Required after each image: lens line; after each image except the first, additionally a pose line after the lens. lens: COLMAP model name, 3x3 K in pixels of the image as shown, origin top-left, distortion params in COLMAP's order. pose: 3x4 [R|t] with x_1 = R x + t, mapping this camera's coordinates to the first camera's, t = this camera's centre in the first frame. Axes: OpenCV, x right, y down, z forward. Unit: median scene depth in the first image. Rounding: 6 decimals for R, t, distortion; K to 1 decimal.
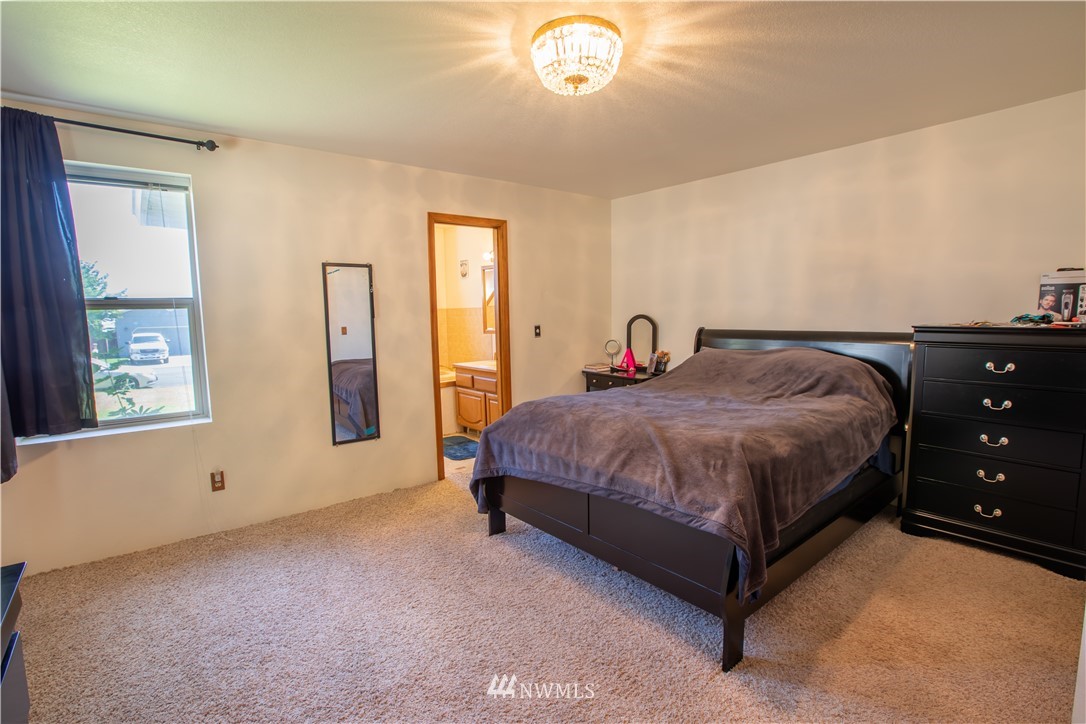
lens RADIAL K [[499.4, 0, 540.5], [0, 499.4, 364.1], [0, 0, 1]] dist [-0.056800, 0.022671]
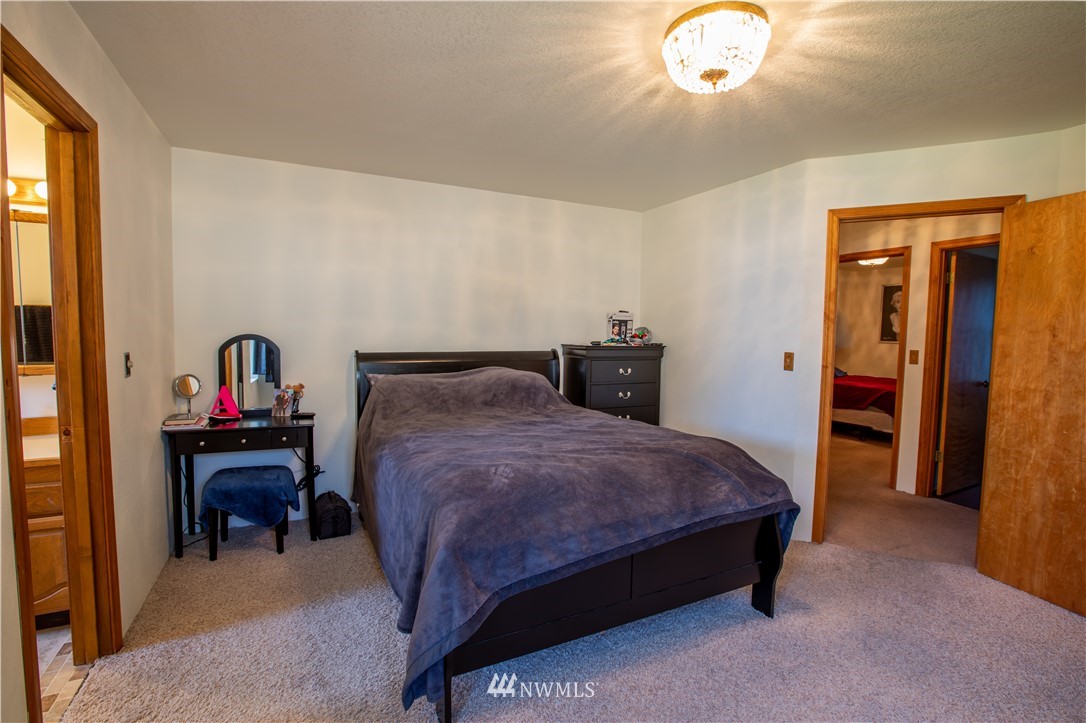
lens RADIAL K [[499.4, 0, 540.5], [0, 499.4, 363.6], [0, 0, 1]] dist [-0.056800, 0.022671]
pose [[0.226068, -0.040102, 0.973286, -0.664980], [0.086439, 0.996037, 0.020963, -0.072183], [-0.970269, 0.079390, 0.228638, 0.853864]]
